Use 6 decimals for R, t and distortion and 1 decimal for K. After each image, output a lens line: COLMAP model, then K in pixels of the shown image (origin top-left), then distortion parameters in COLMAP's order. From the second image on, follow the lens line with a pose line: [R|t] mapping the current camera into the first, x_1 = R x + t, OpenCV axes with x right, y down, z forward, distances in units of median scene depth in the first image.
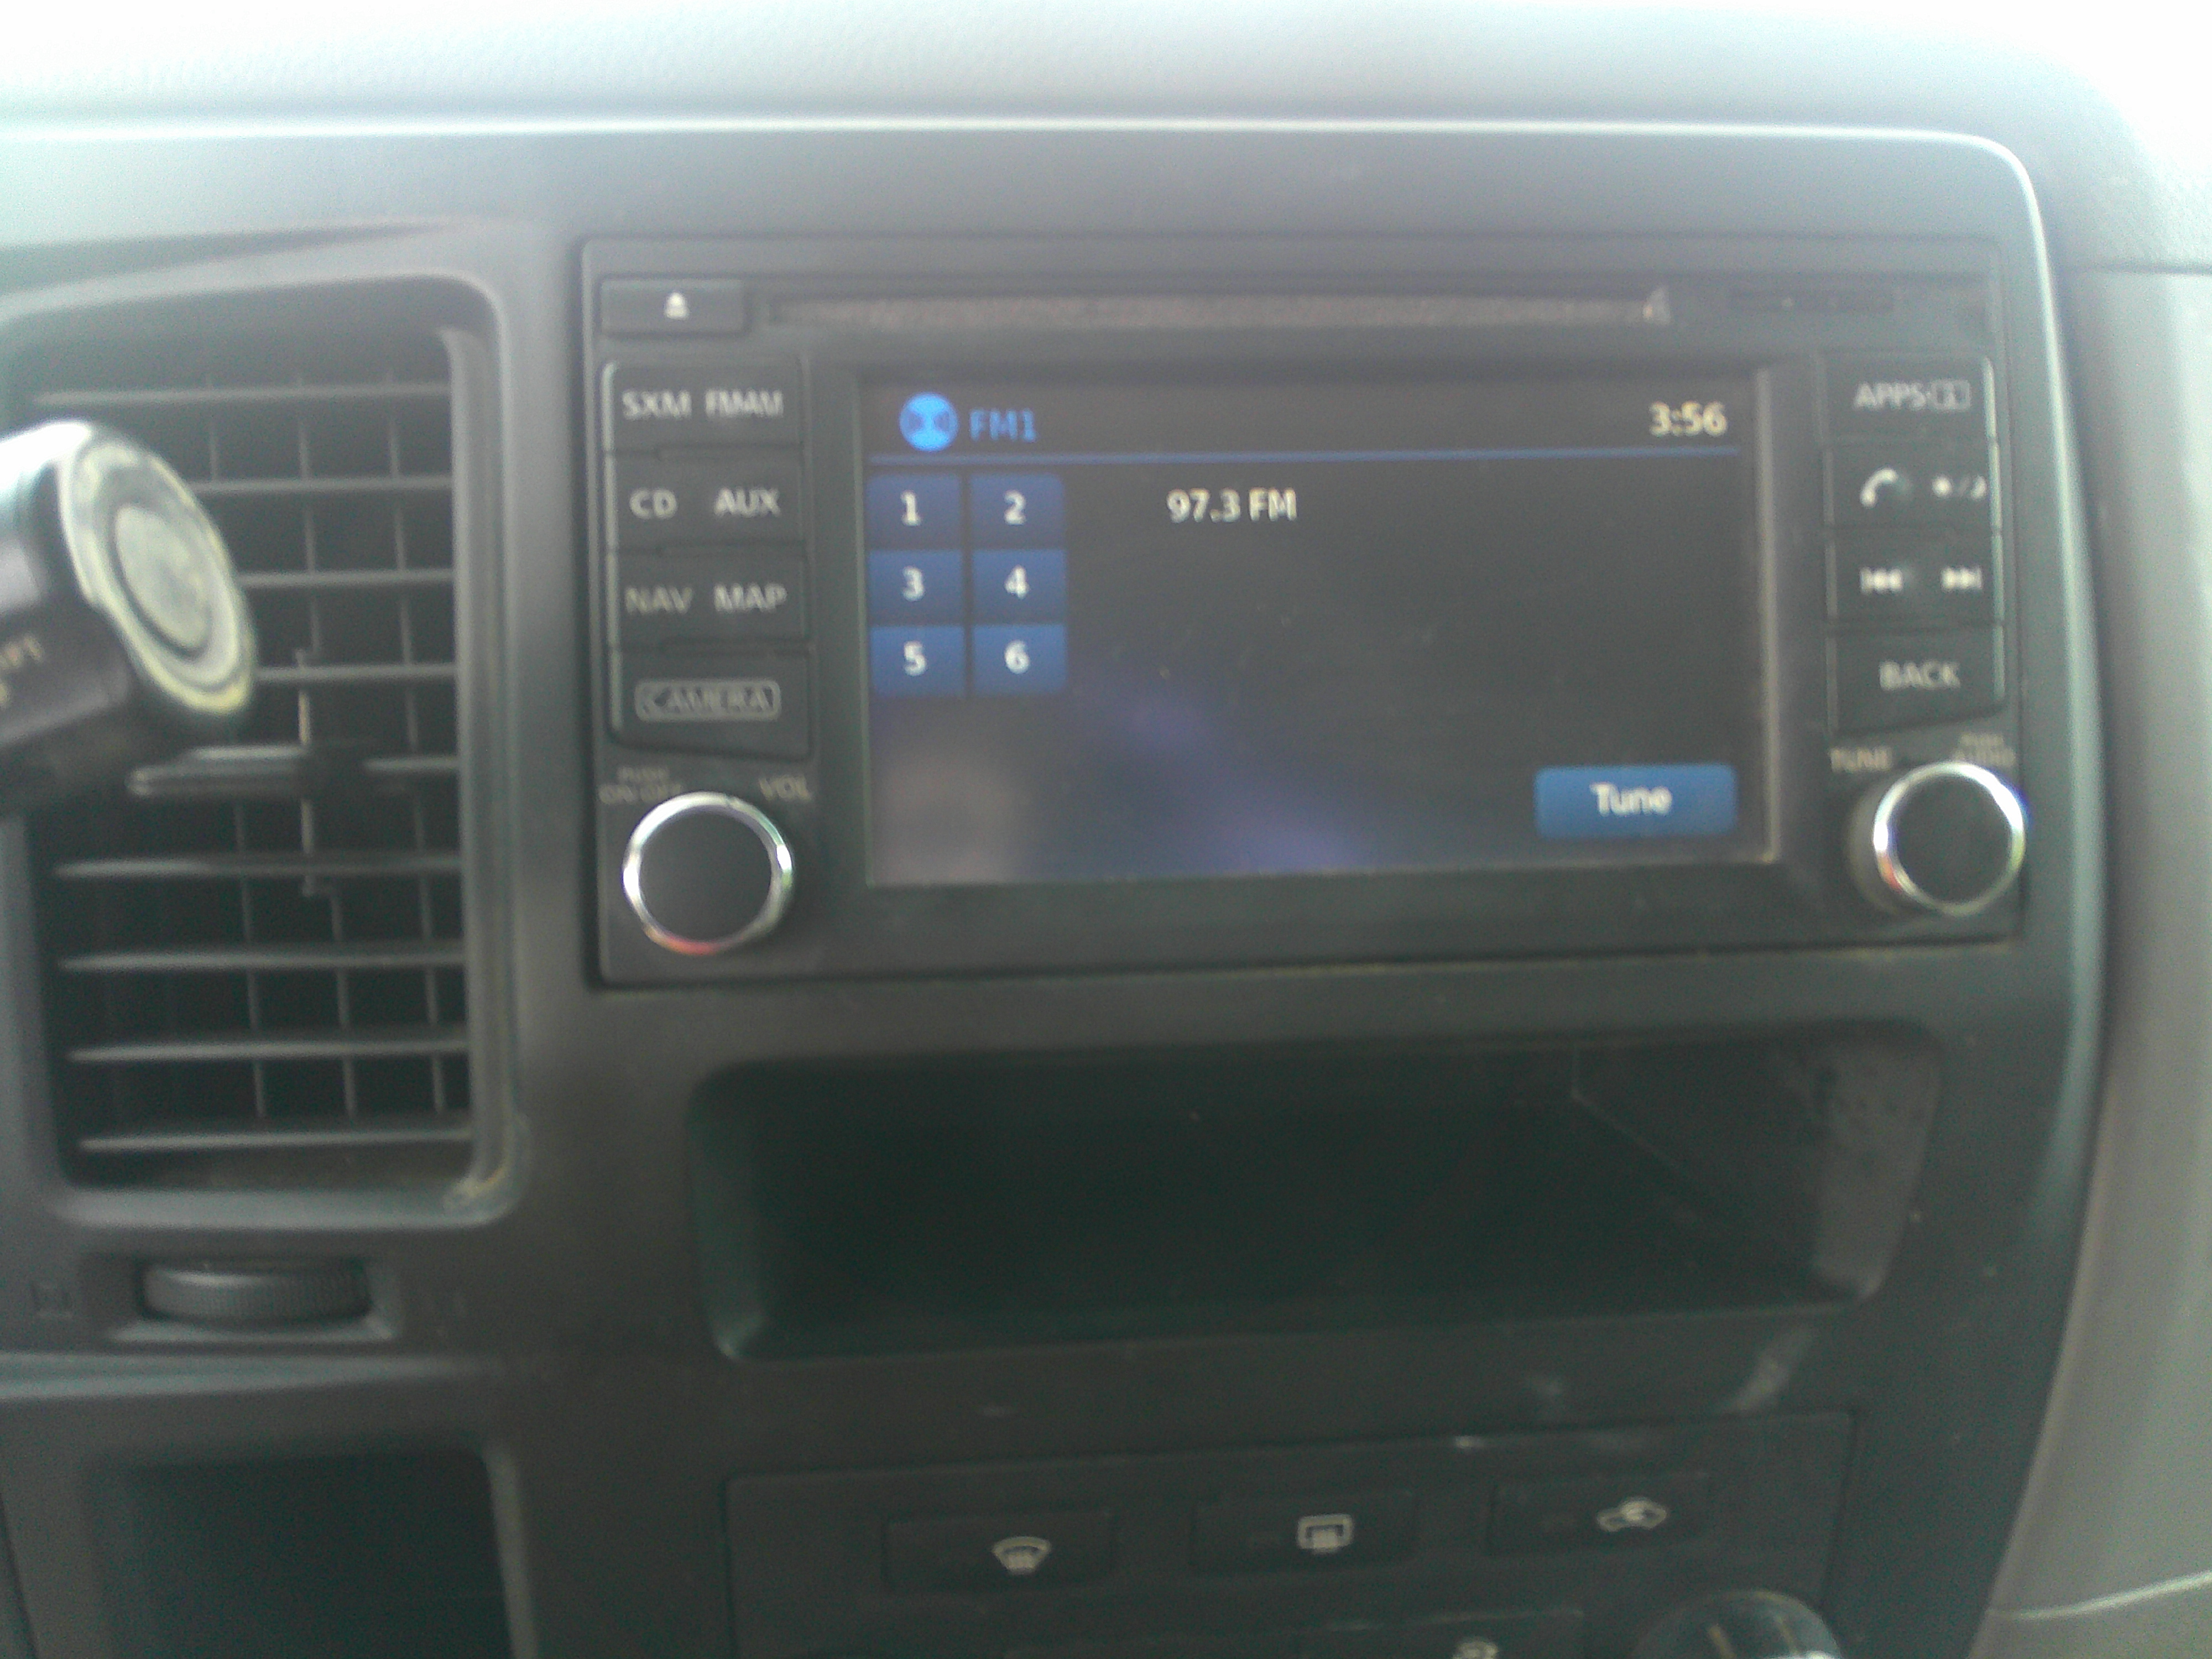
lens RADIAL K [[1868.4, 0, 1006.8], [0, 1868.4, 826.0], [0, 0, 1]] dist [0.080977, -0.123095]
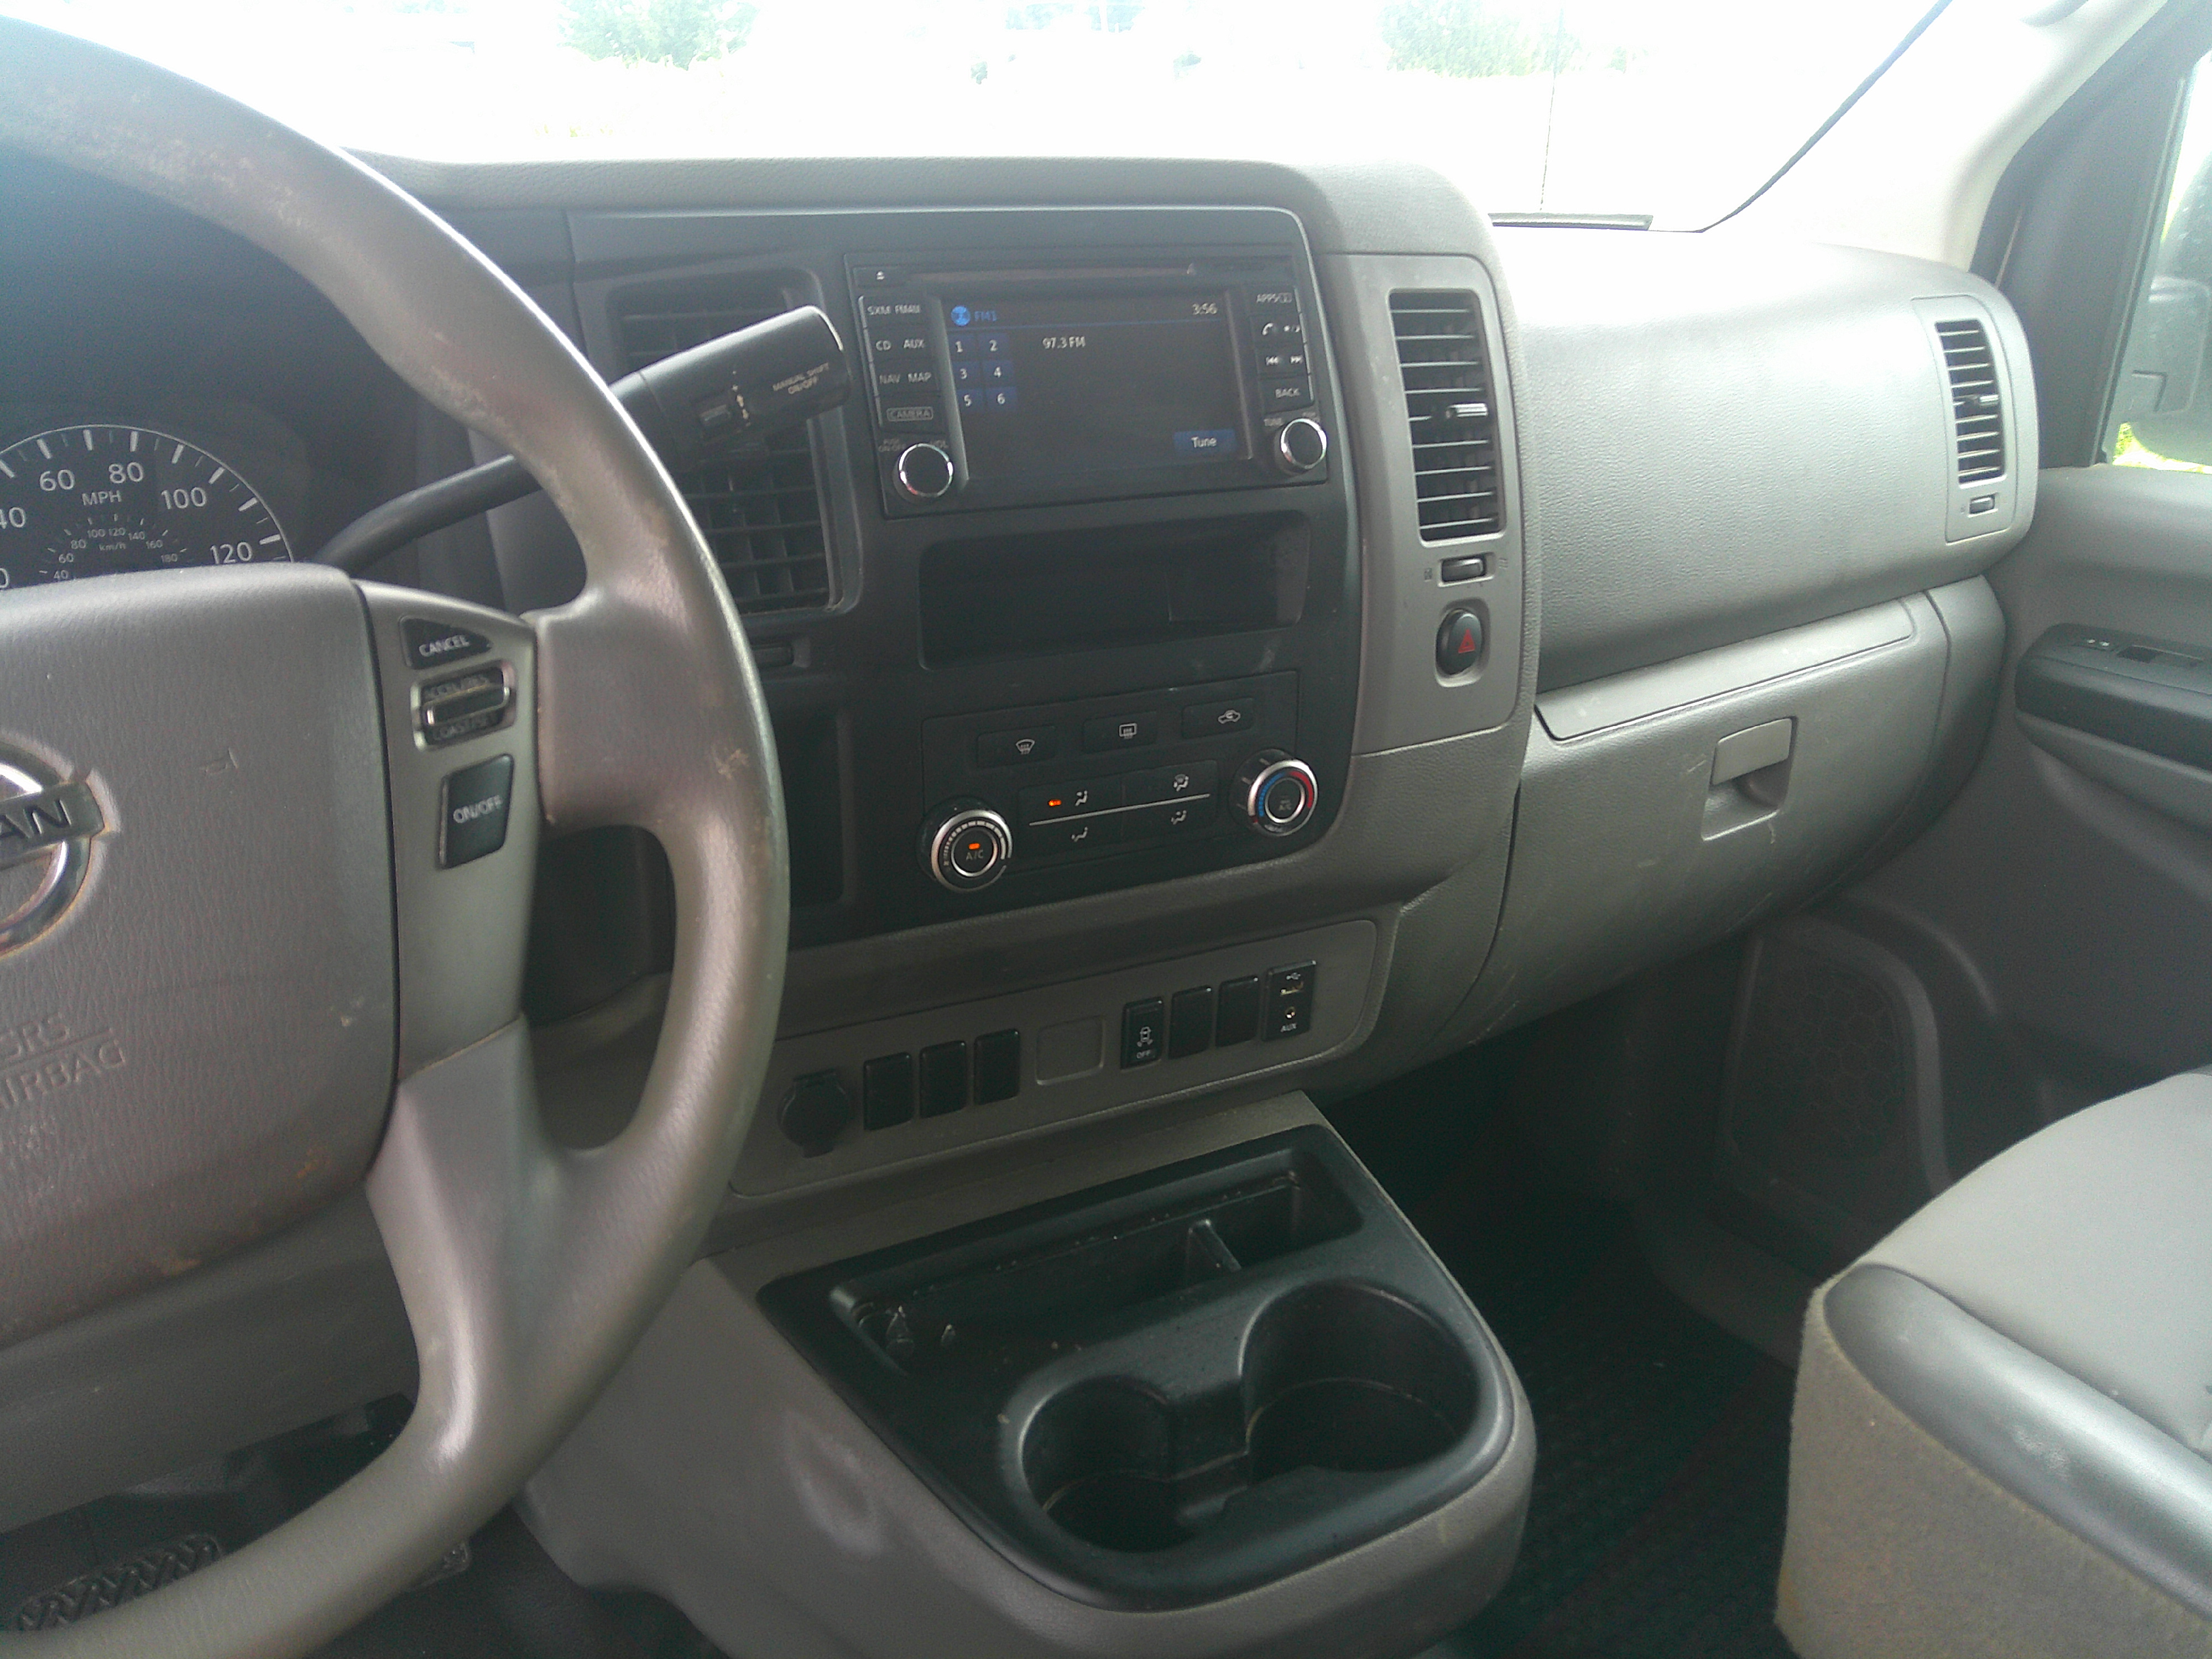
lens RADIAL K [[1846.6, 0, 1106.0], [0, 1846.6, 829.5], [0, 0, 1]] dist [0.079741, -0.126995]
pose [[0.932214, -0.126331, 0.339143, -0.858555], [0.124925, 0.991824, 0.026070, 0.489597], [-0.339663, 0.018065, 0.940374, -1.631440]]
